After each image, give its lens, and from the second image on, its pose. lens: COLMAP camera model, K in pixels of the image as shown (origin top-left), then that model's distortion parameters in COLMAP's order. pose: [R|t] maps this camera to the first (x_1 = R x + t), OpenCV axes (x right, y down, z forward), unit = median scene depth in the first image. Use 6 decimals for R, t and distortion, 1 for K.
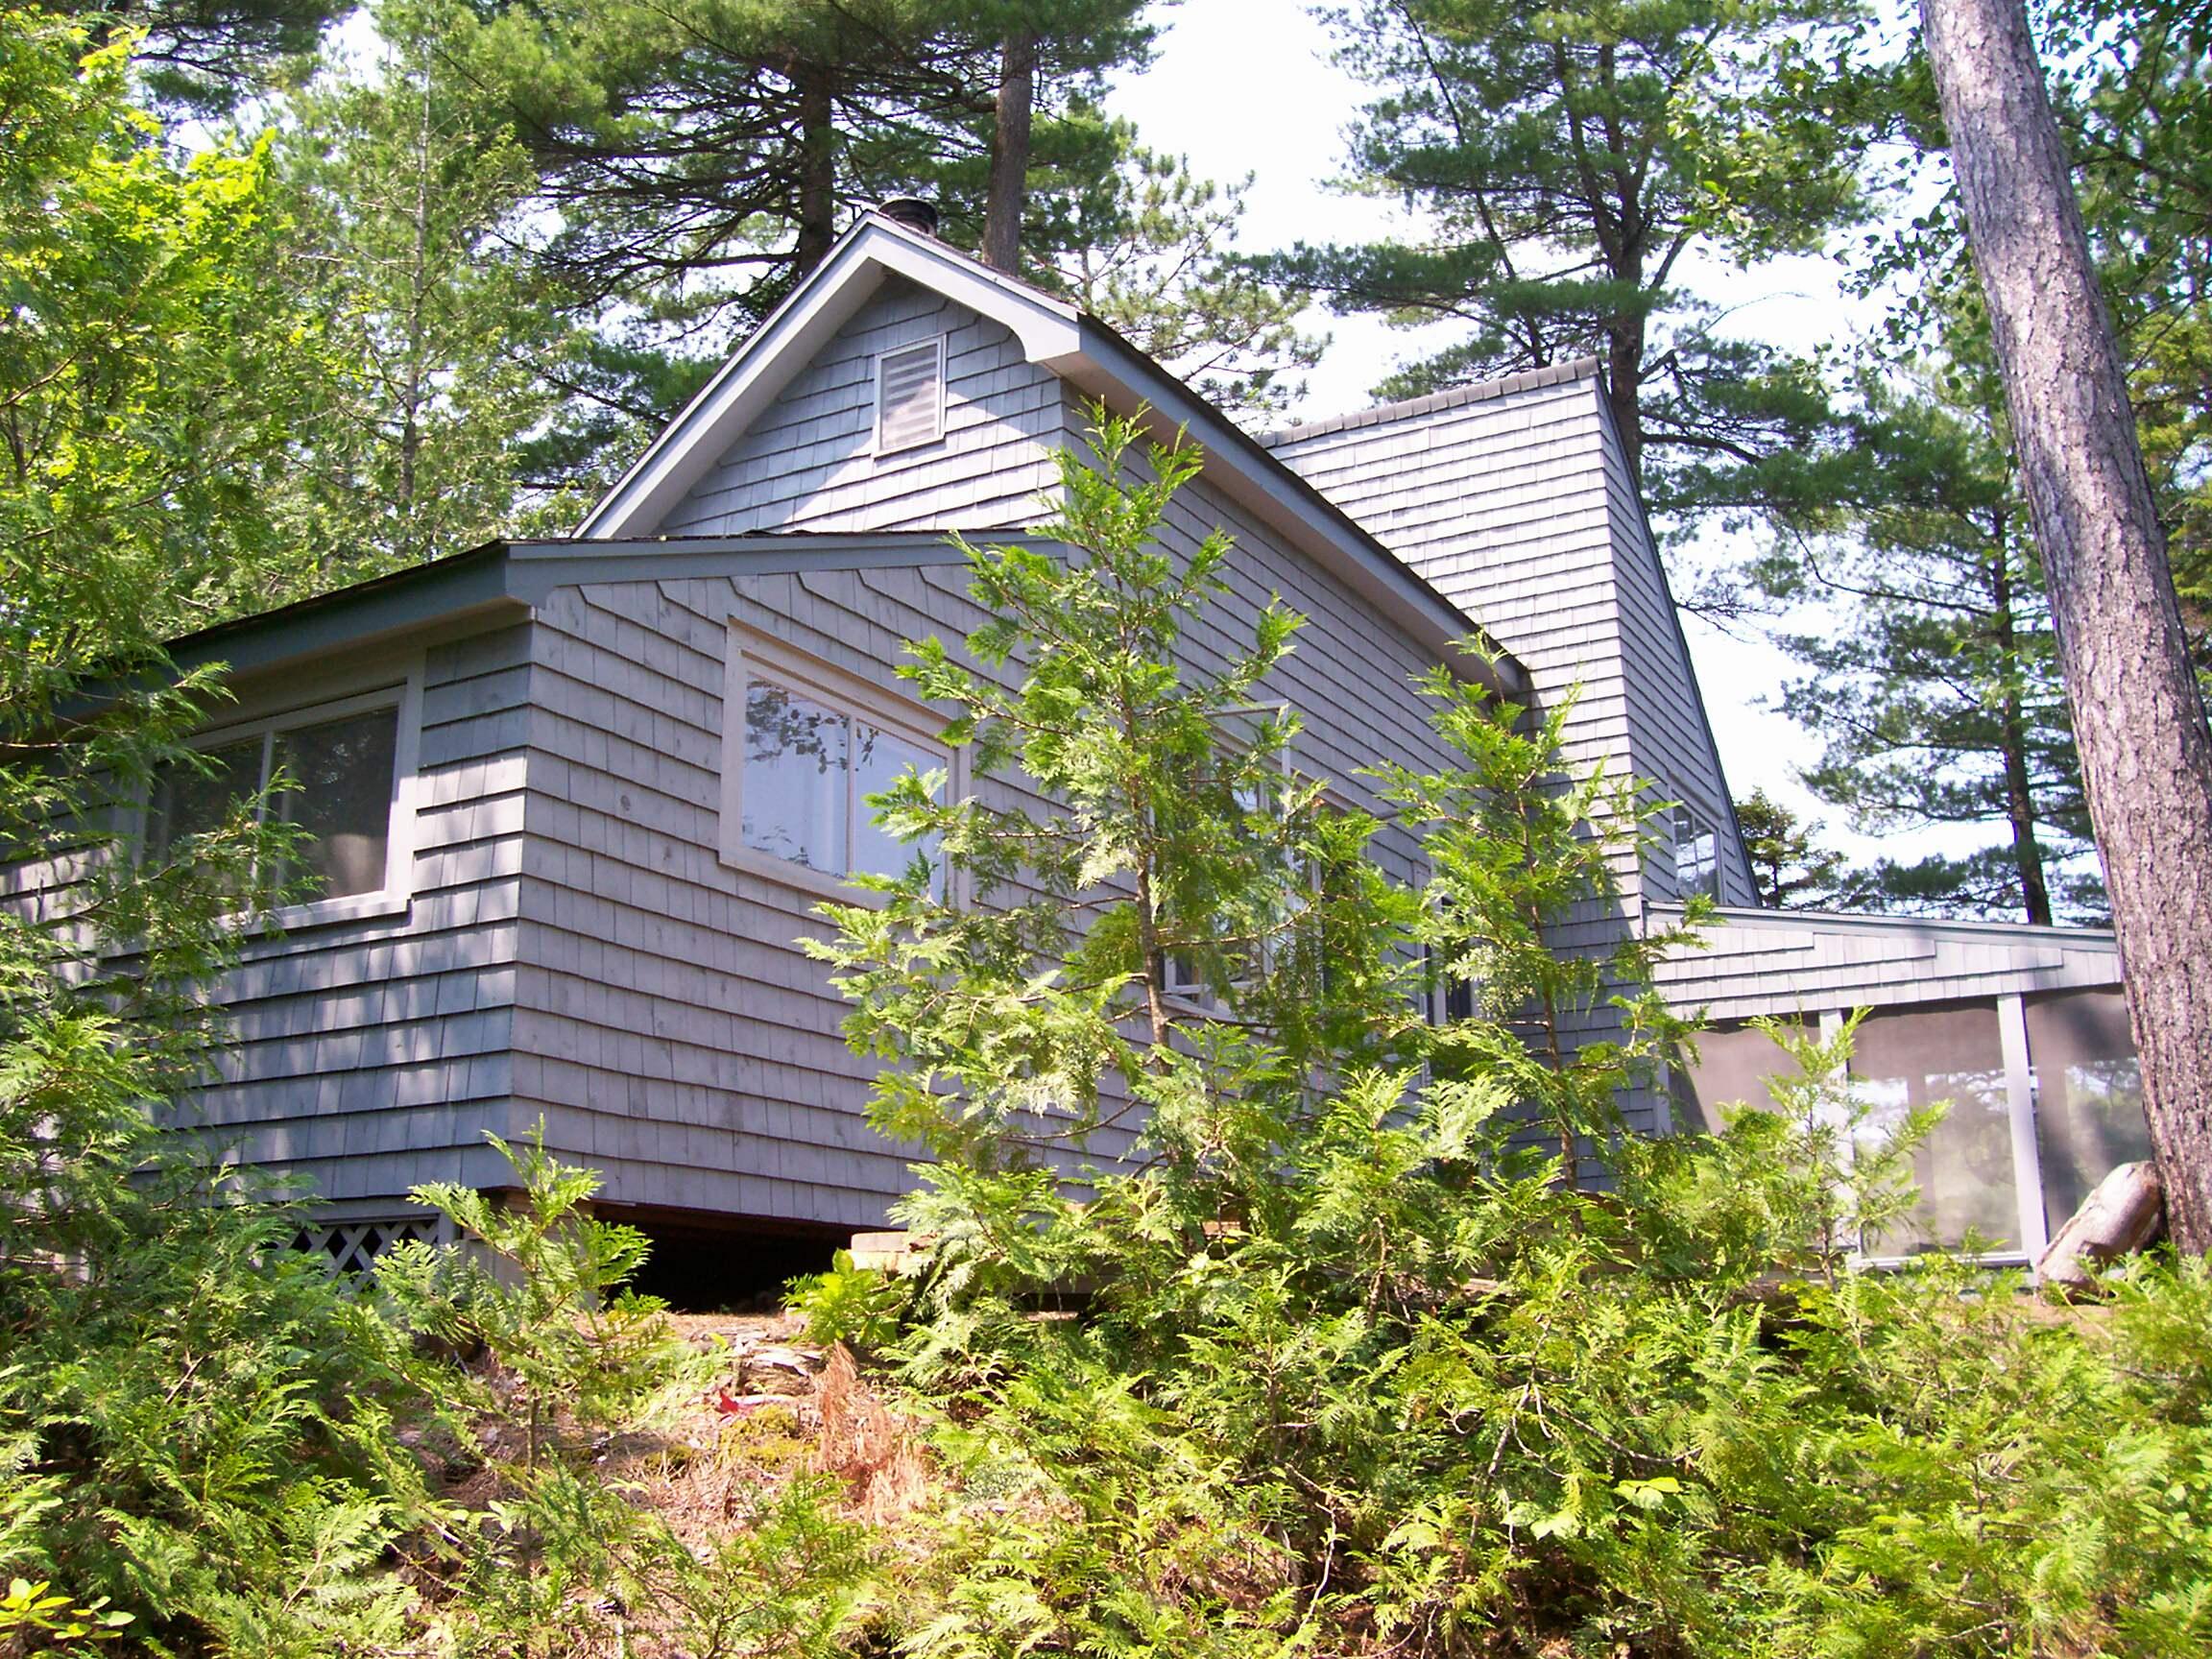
lens RADIAL K [[2198.7, 0, 1104.5], [0, 2198.7, 829.5], [0, 0, 1]] dist [-0.159255, 0.000000]
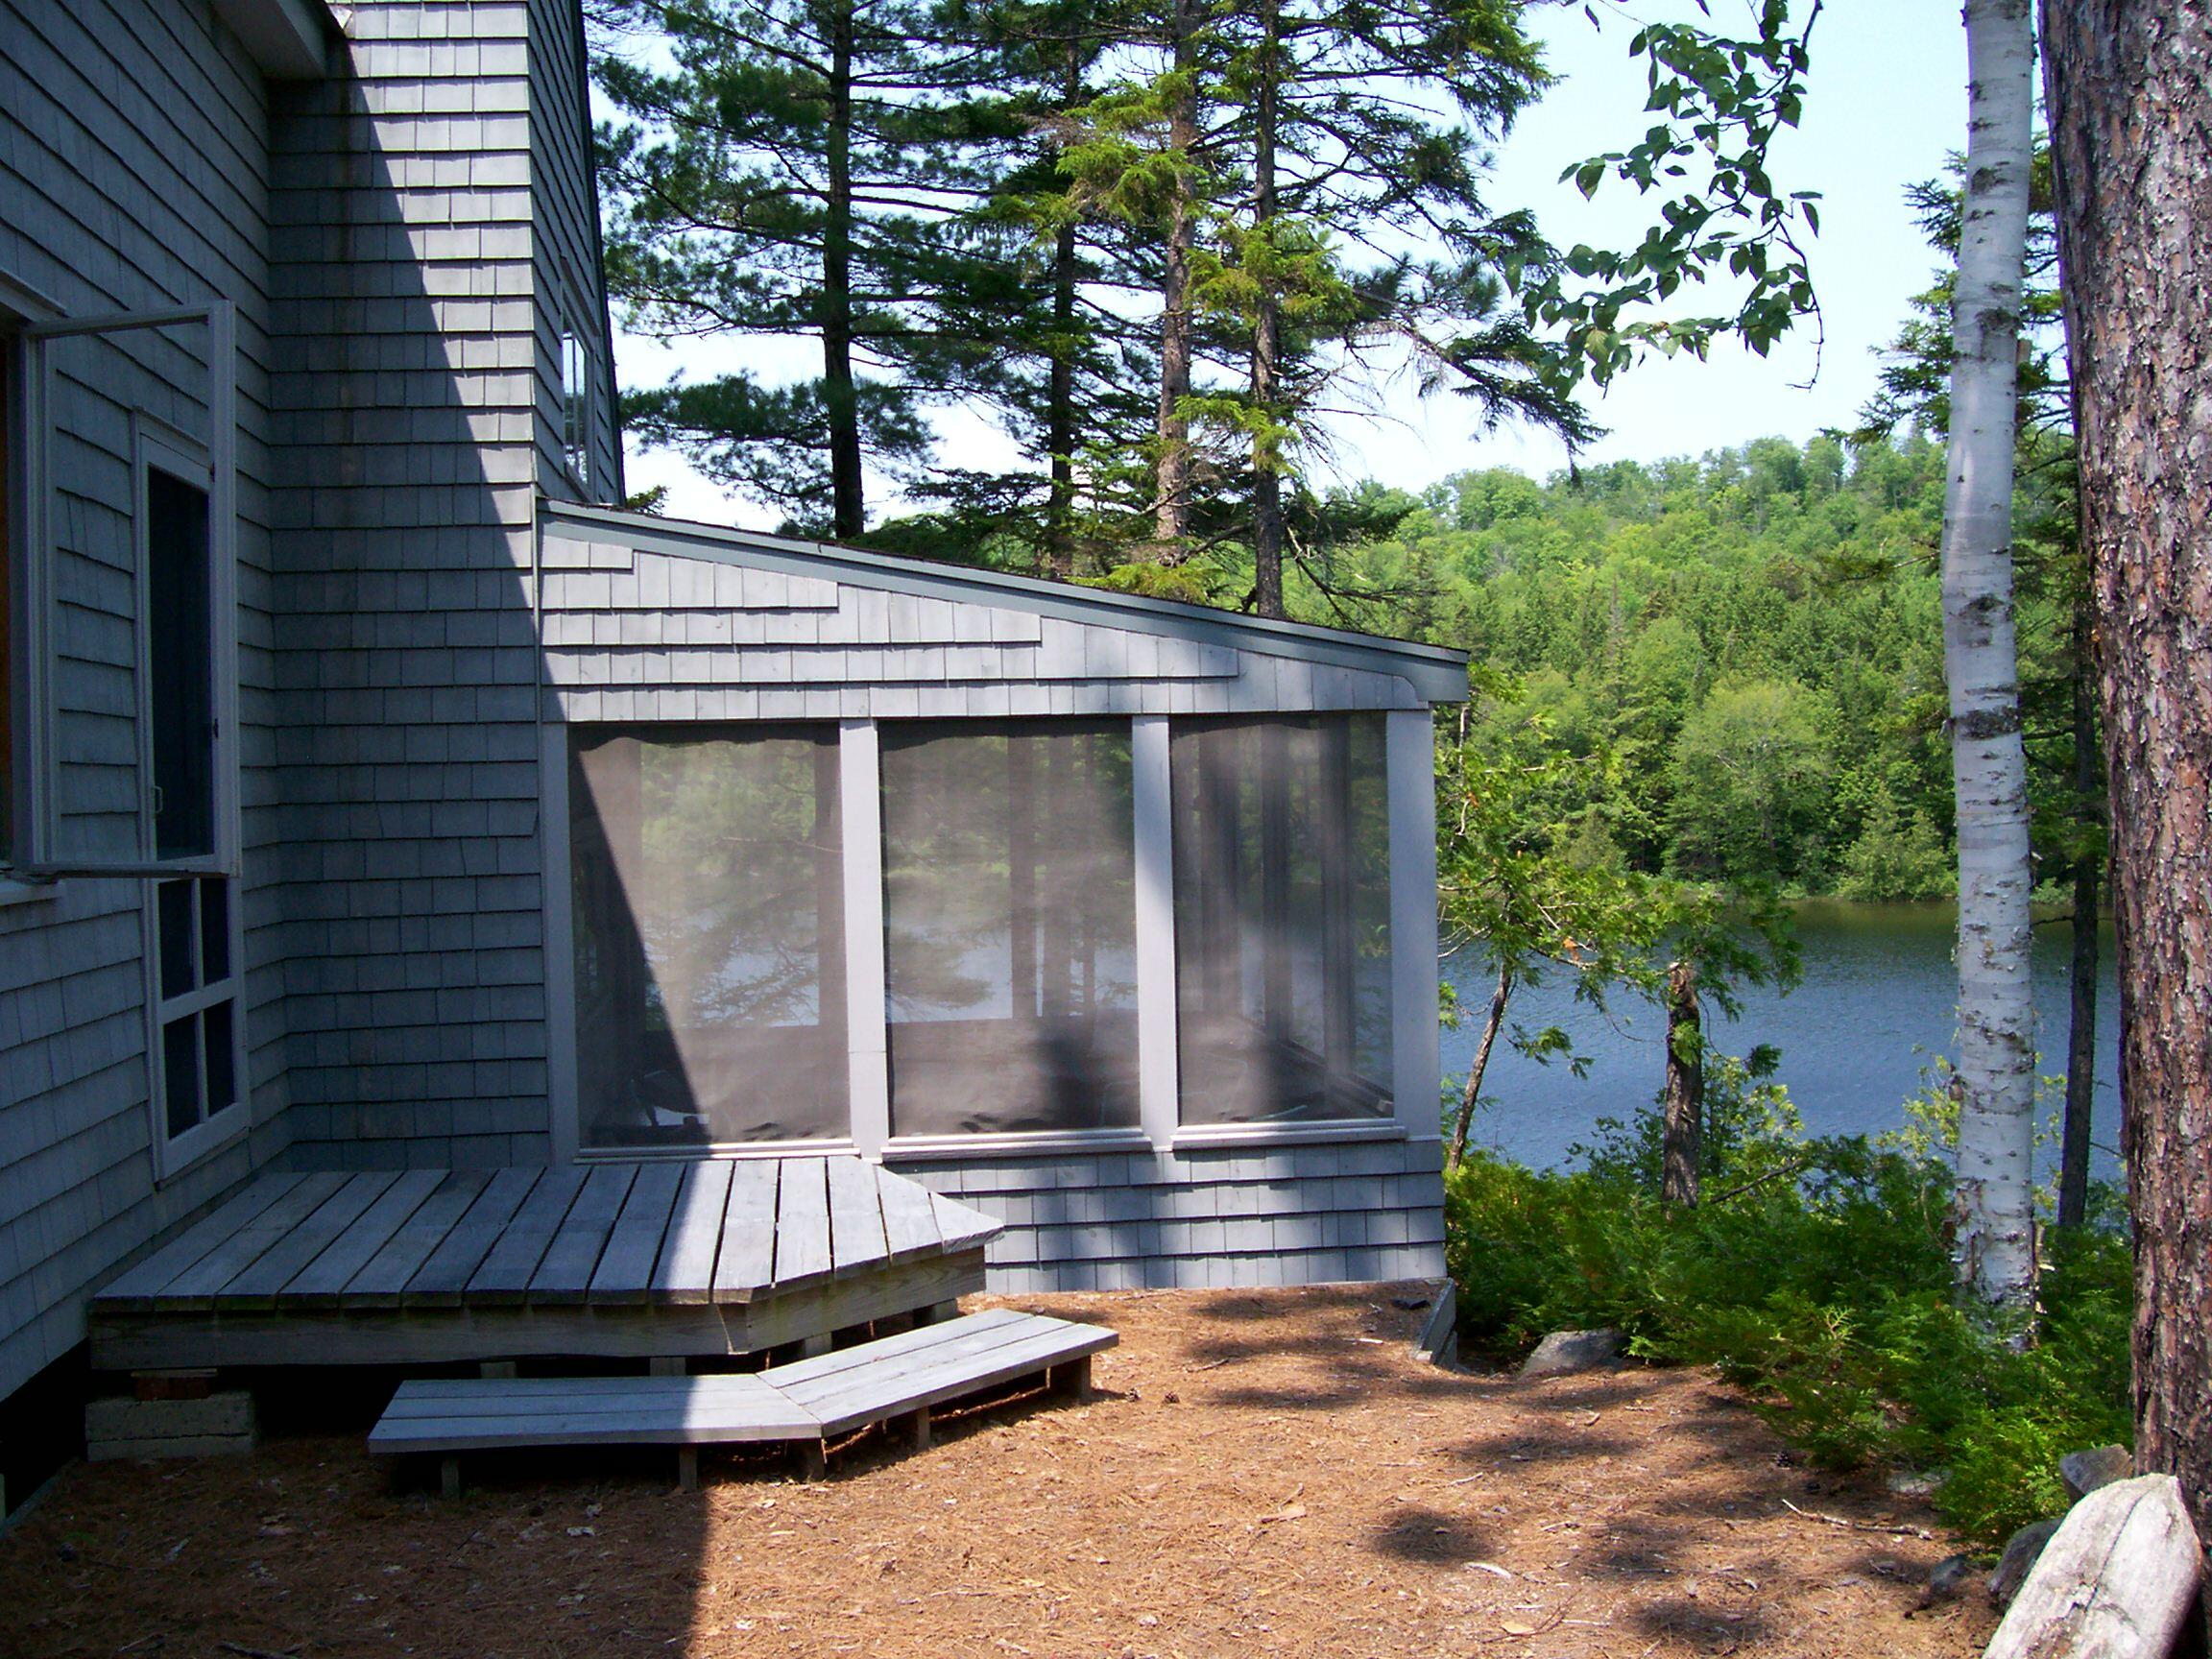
lens RADIAL K [[2198.7, 0, 1105.8], [0, 2198.7, 829.9], [0, 0, 1]] dist [-0.159255, 0.000000]
pose [[0.797592, -0.022453, 0.602780, 0.030934], [-0.131984, 0.968596, 0.210720, -0.020031], [-0.588581, -0.247626, 0.769580, 0.476398]]
